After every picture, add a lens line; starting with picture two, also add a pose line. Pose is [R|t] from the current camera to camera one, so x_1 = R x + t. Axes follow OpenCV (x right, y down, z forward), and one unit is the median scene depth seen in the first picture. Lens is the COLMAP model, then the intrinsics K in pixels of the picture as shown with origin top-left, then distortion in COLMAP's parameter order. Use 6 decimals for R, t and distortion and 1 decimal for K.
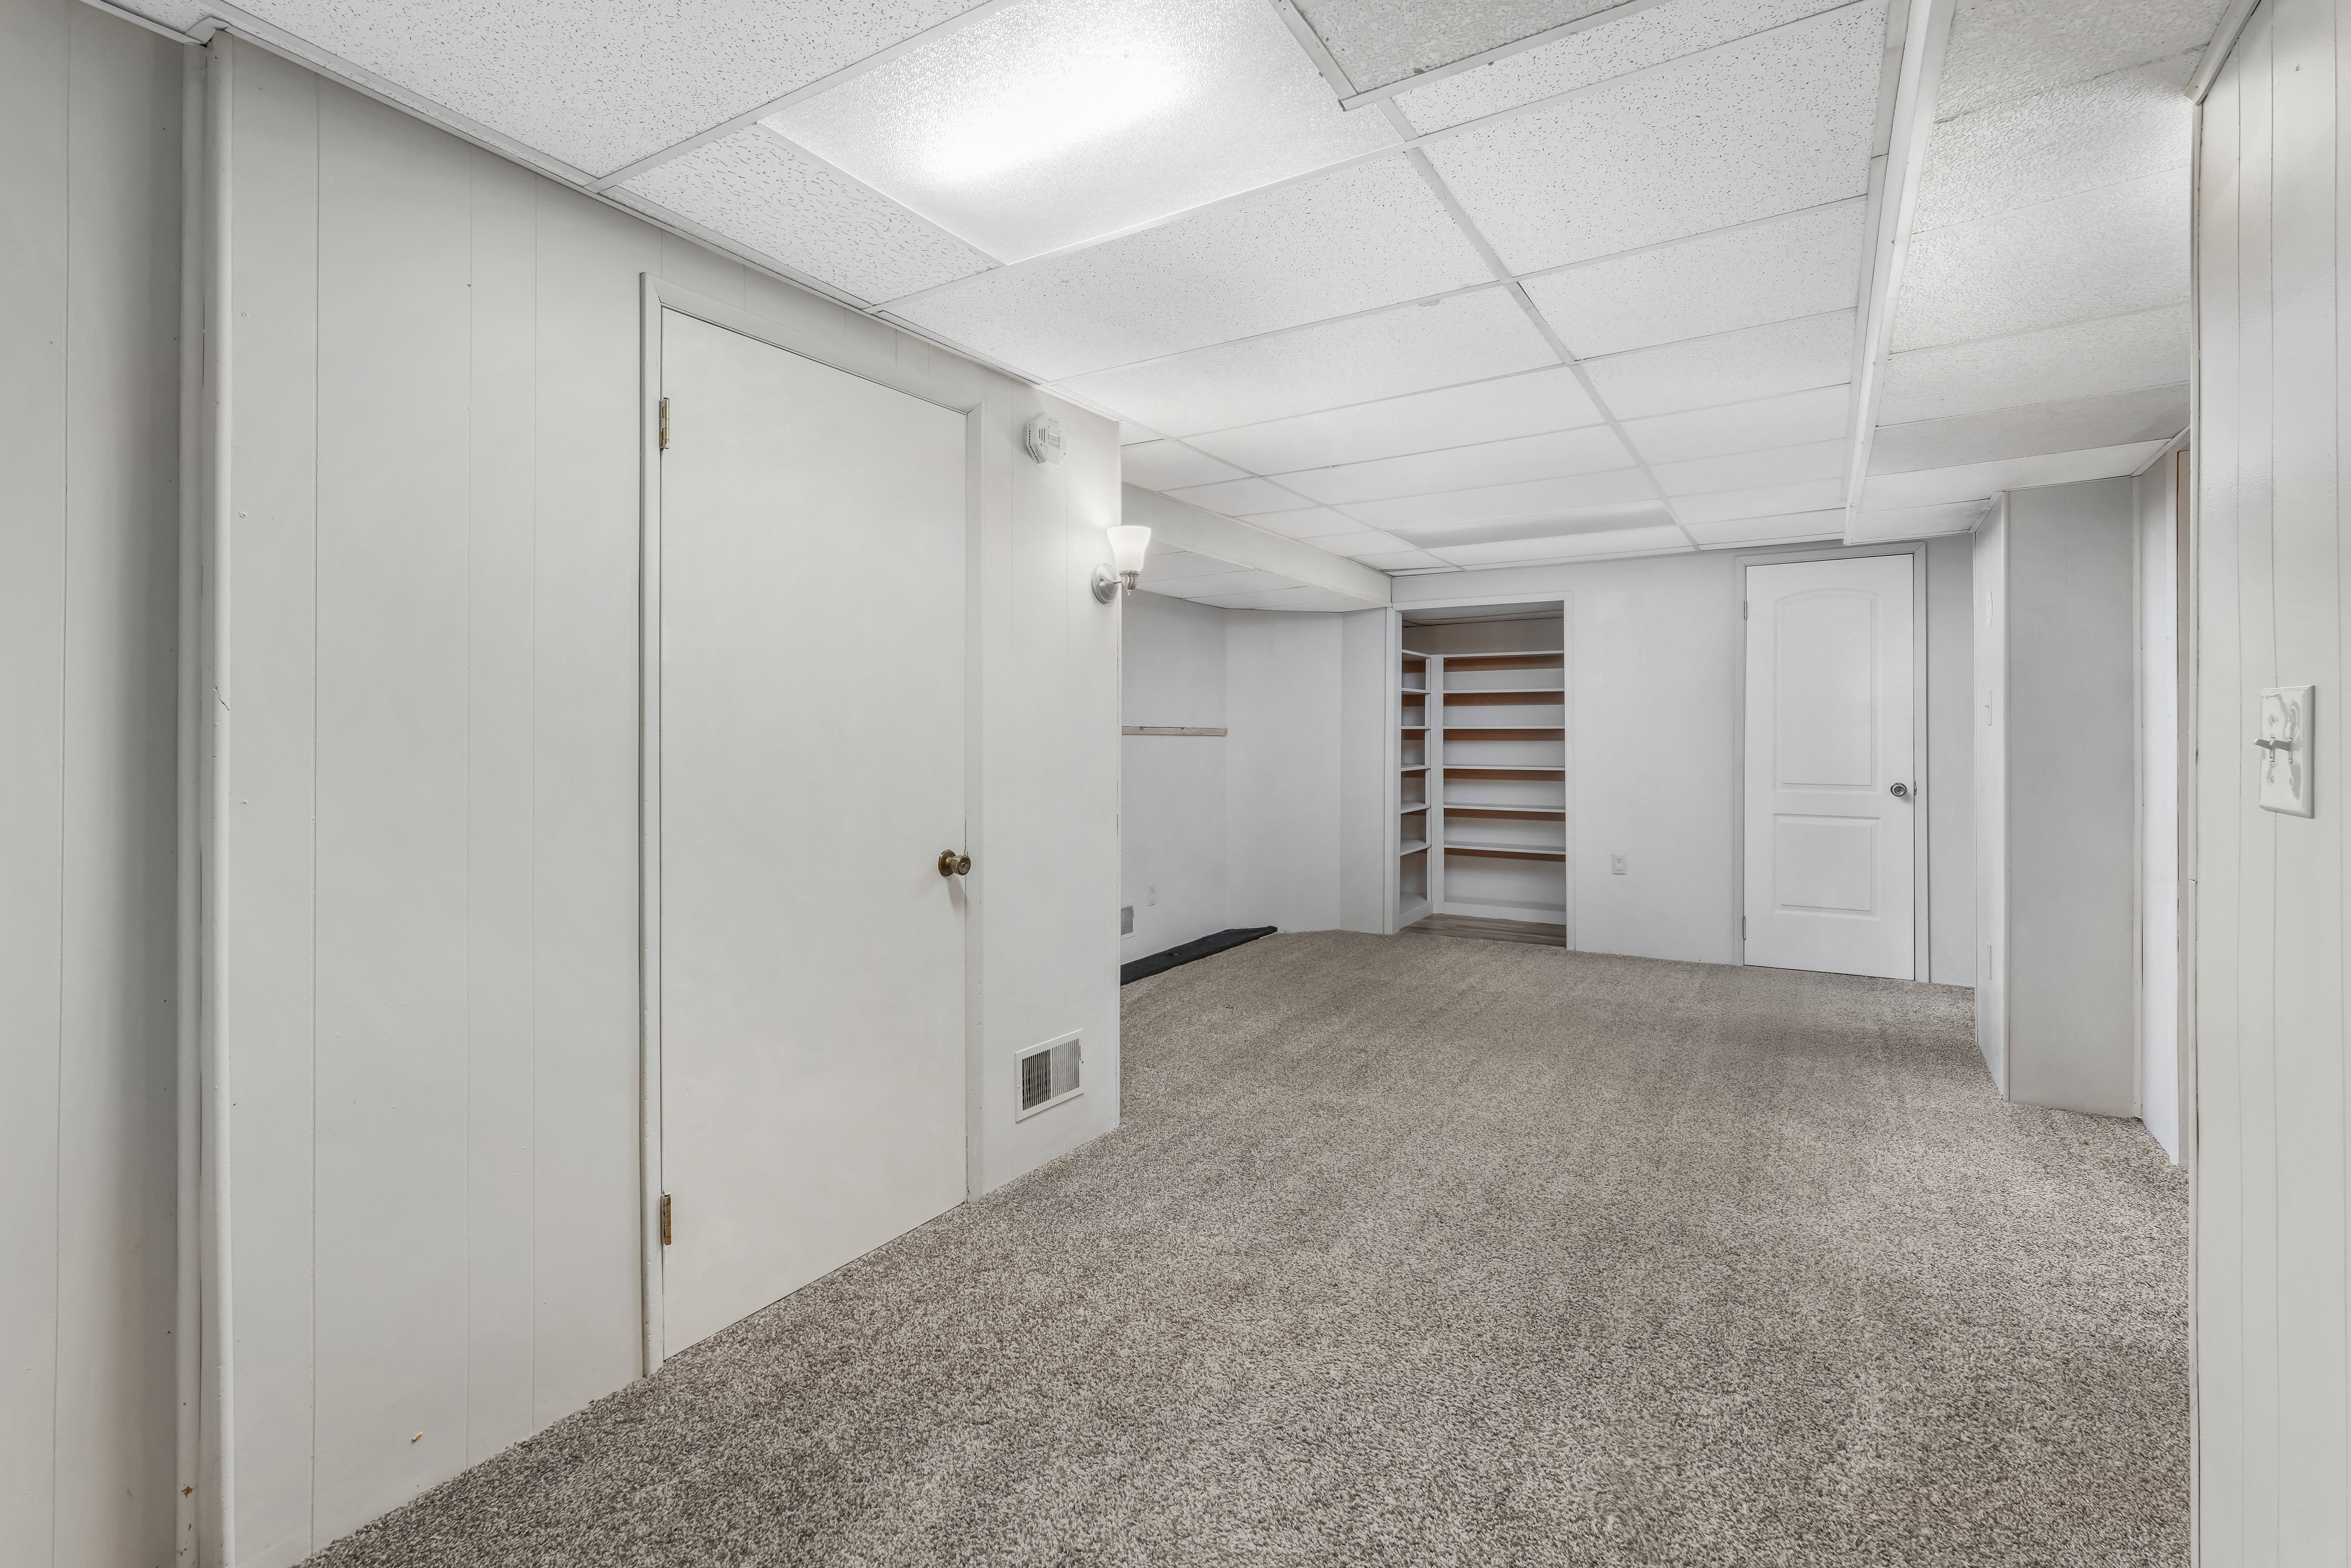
lens RADIAL K [[1046.3, 0, 1181.1], [0, 1046.3, 768.3], [0, 0, 1]] dist [-0.009261, 0.003490]
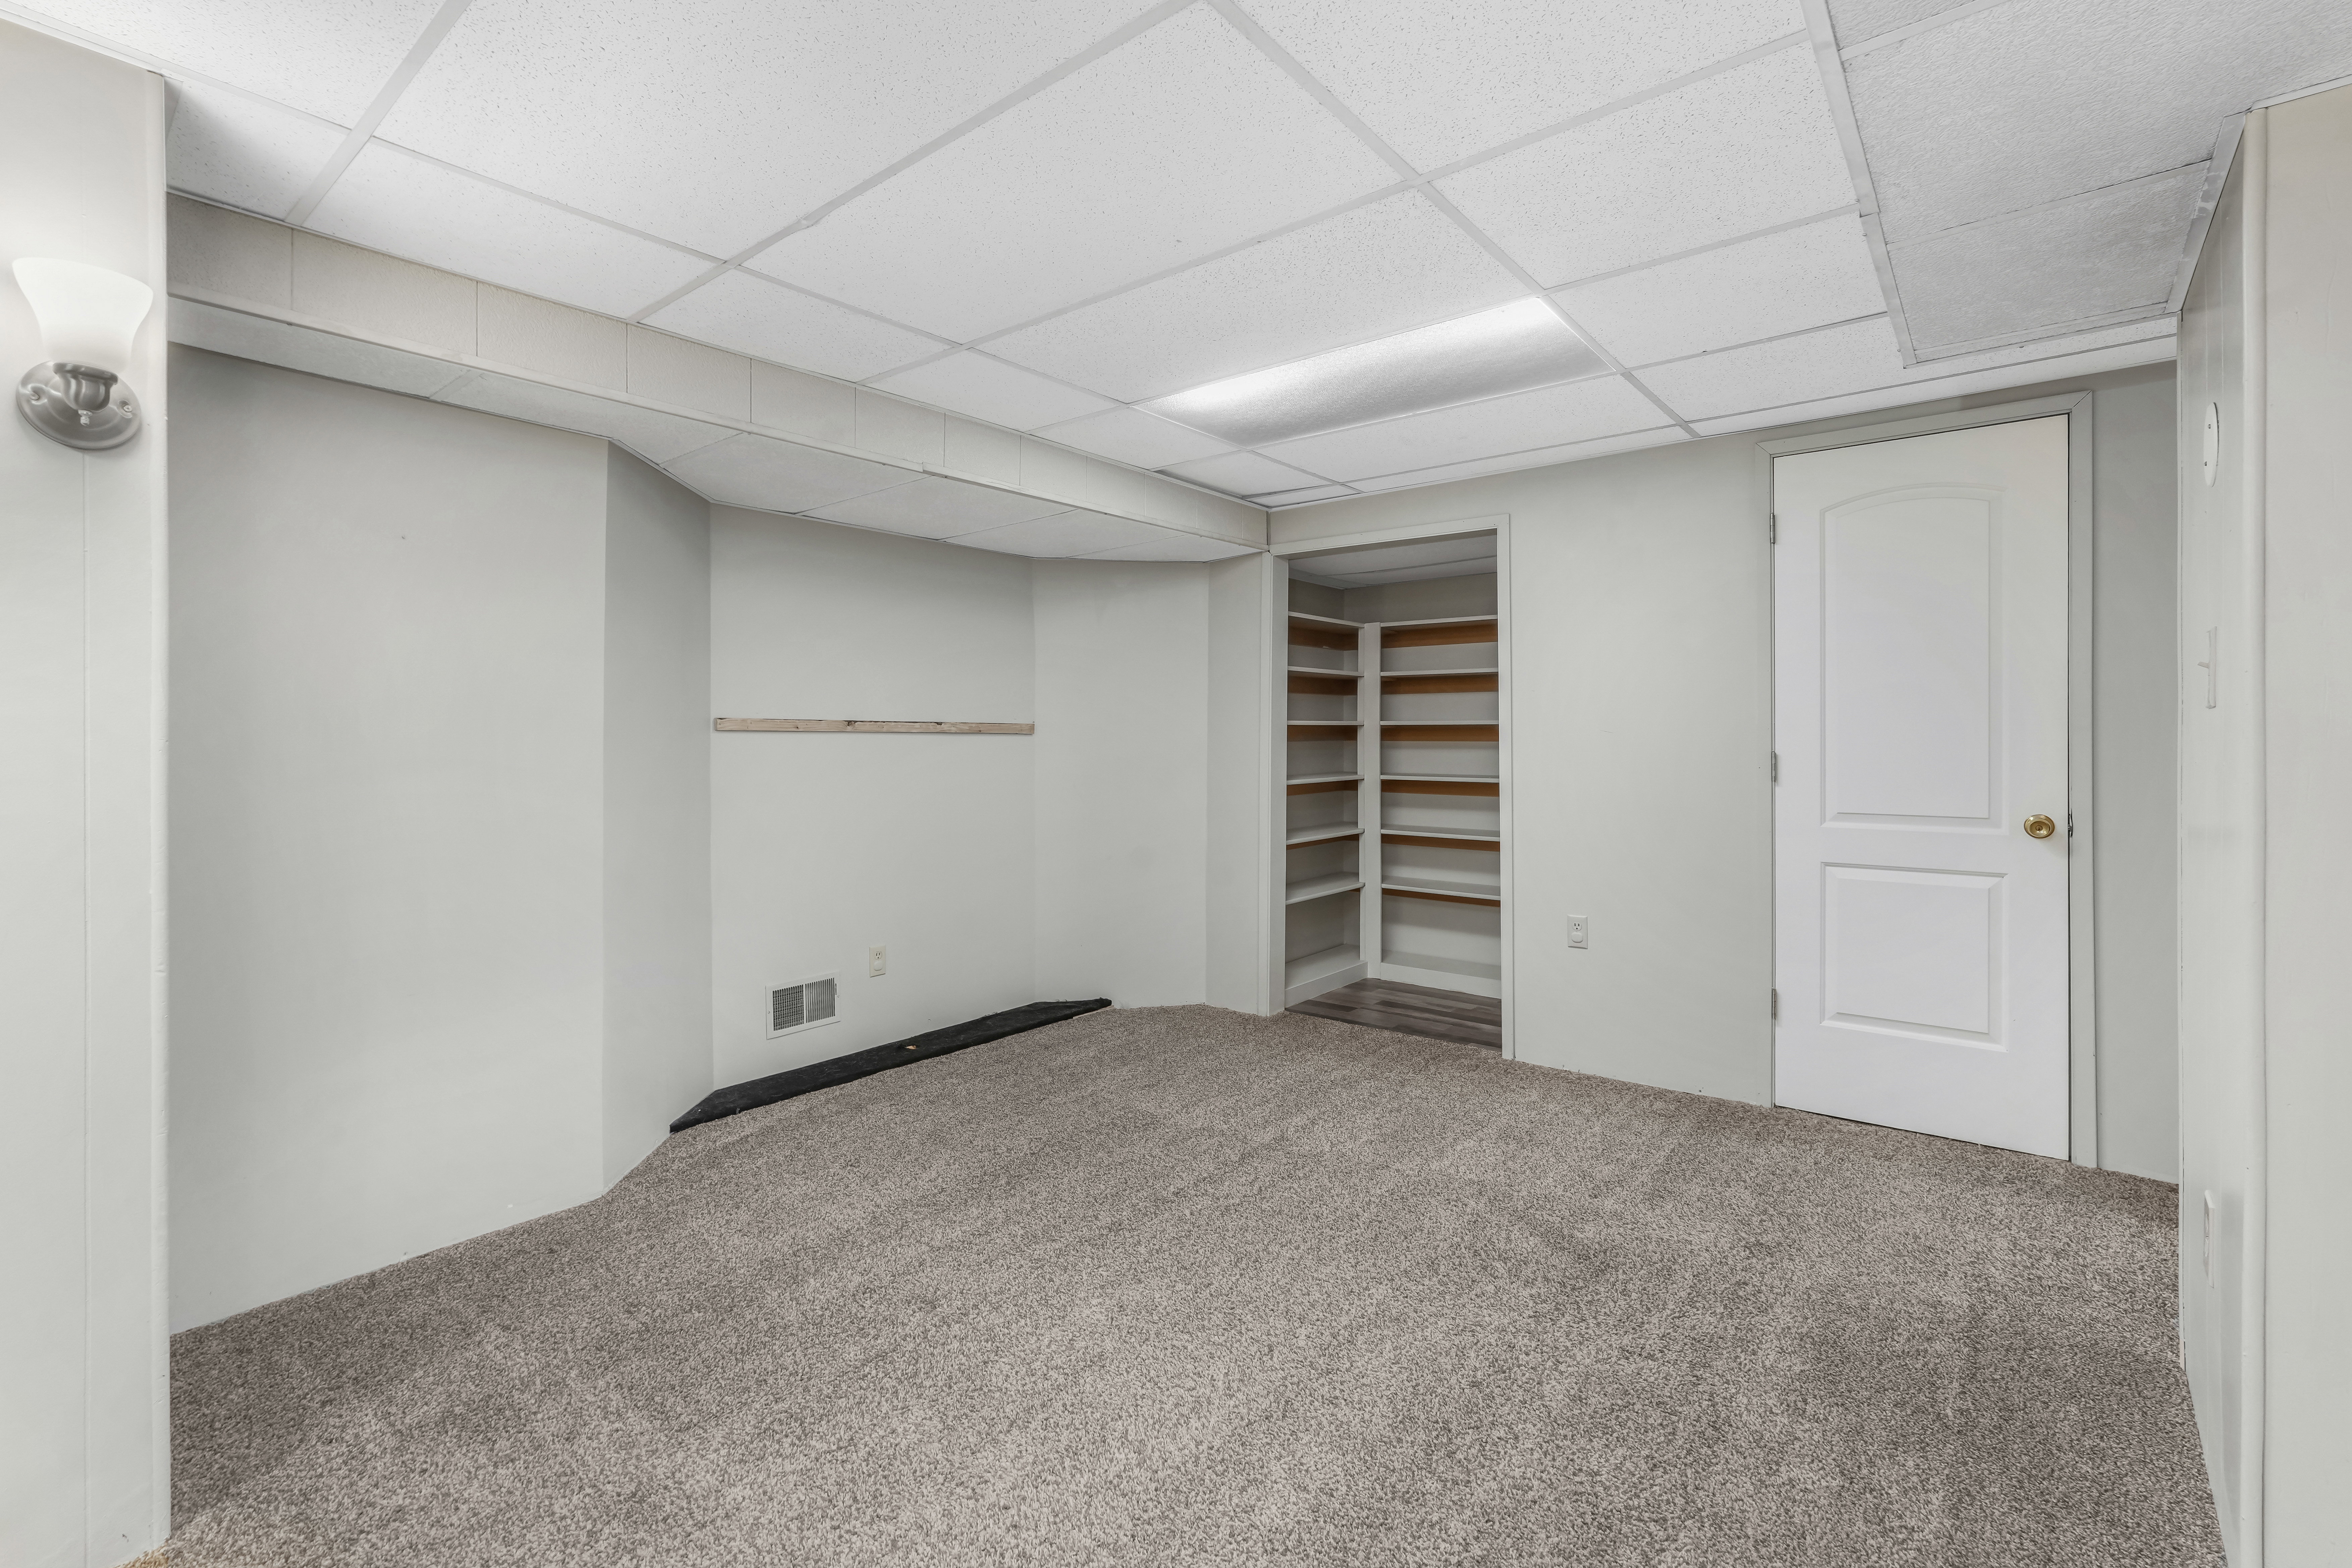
lens RADIAL K [[1046.9, 0, 1172.3], [0, 1046.9, 761.4], [0, 0, 1]] dist [-0.009261, 0.003490]
pose [[0.991443, 0.003551, -0.130492, 0.234960], [-0.004589, 0.999960, -0.007656, -0.007376], [0.130459, 0.008190, 0.991420, 0.298242]]
